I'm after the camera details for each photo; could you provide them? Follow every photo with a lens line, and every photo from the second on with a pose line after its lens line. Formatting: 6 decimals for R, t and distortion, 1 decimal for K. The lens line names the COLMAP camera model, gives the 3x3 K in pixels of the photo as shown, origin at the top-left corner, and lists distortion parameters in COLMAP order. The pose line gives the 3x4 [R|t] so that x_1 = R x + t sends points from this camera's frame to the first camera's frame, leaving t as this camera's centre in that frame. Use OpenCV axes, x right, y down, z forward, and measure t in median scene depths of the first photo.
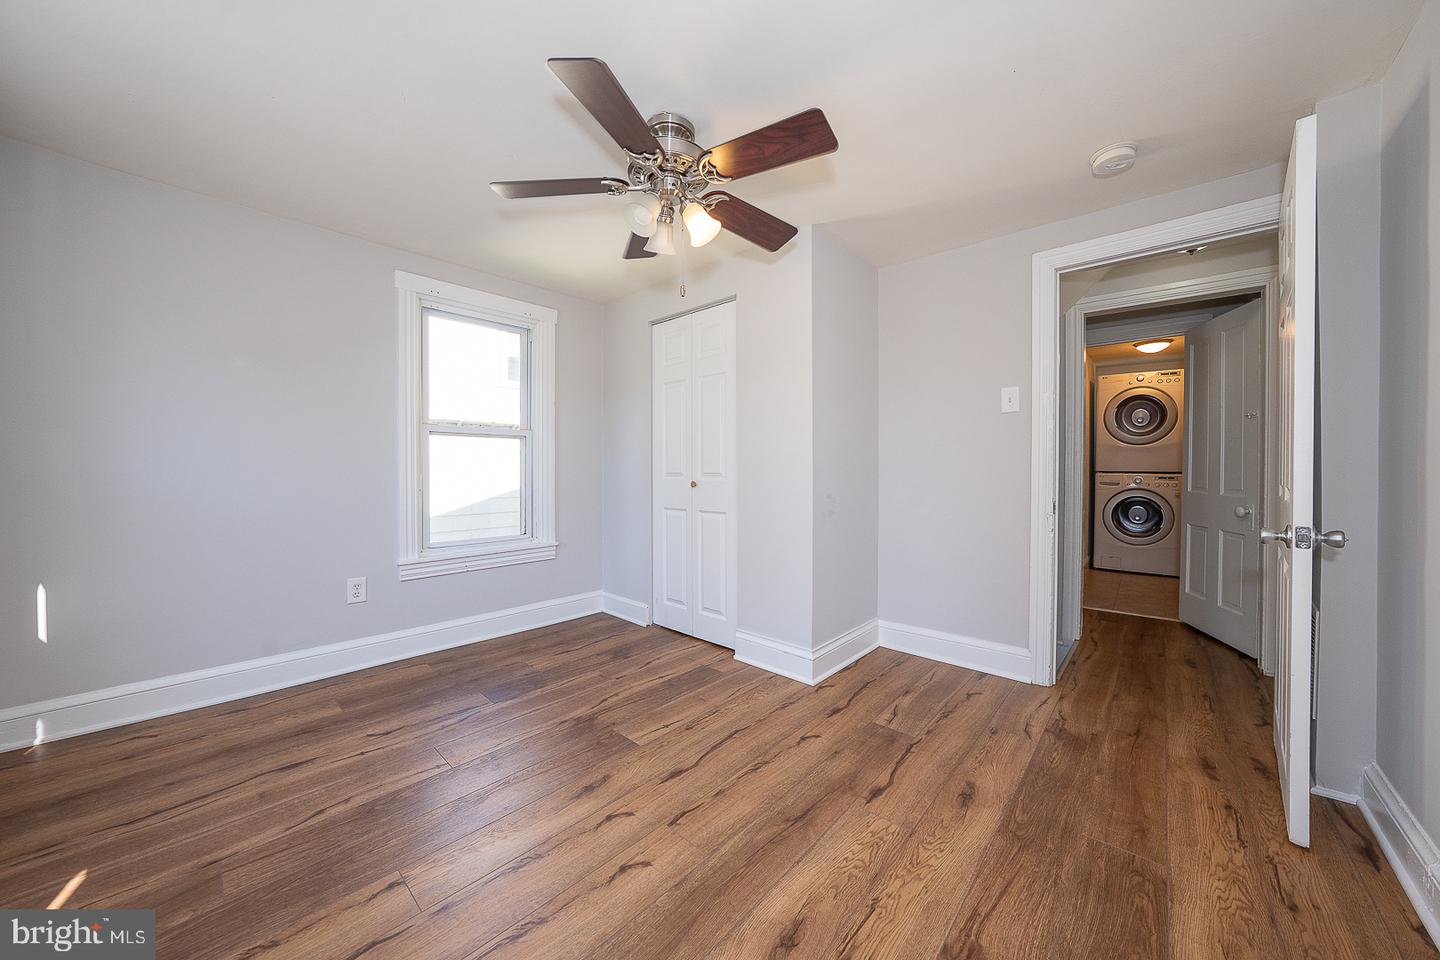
lens RADIAL K [[497.2, 0, 722.7], [0, 497.2, 482.3], [0, 0, 1]] dist [-0.018140, 0.001927]
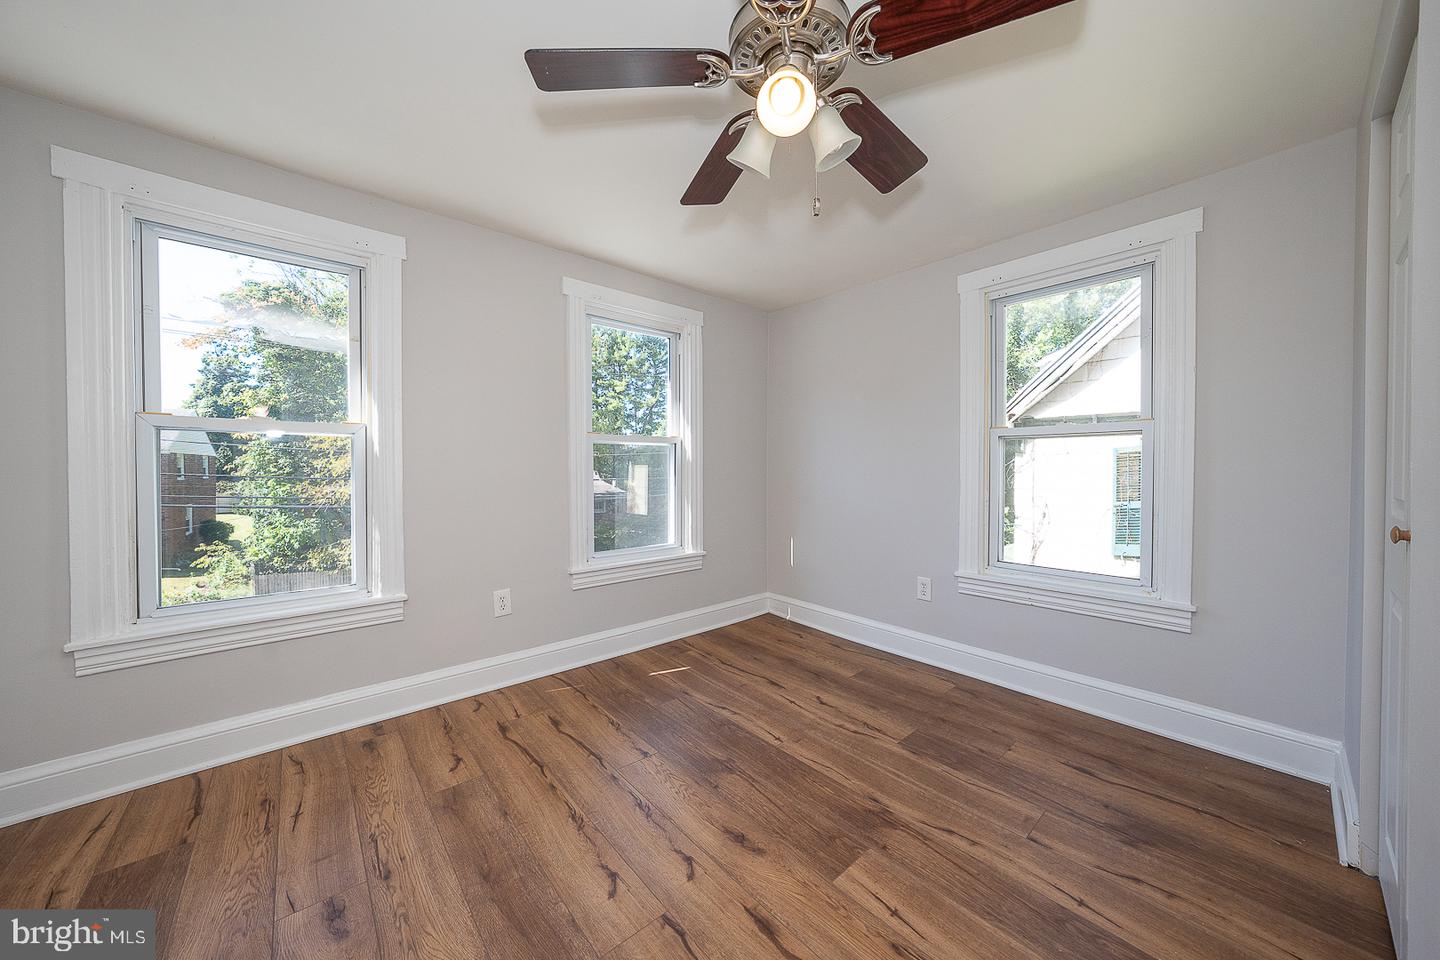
lens RADIAL K [[497.2, 0, 720.4], [0, 497.2, 471.6], [0, 0, 1]] dist [-0.018140, 0.001927]
pose [[-0.117856, 0.004165, -0.993022, 0.438309], [-0.028478, 0.999566, 0.007572, -0.039688], [0.992622, 0.029171, -0.117686, 0.734873]]
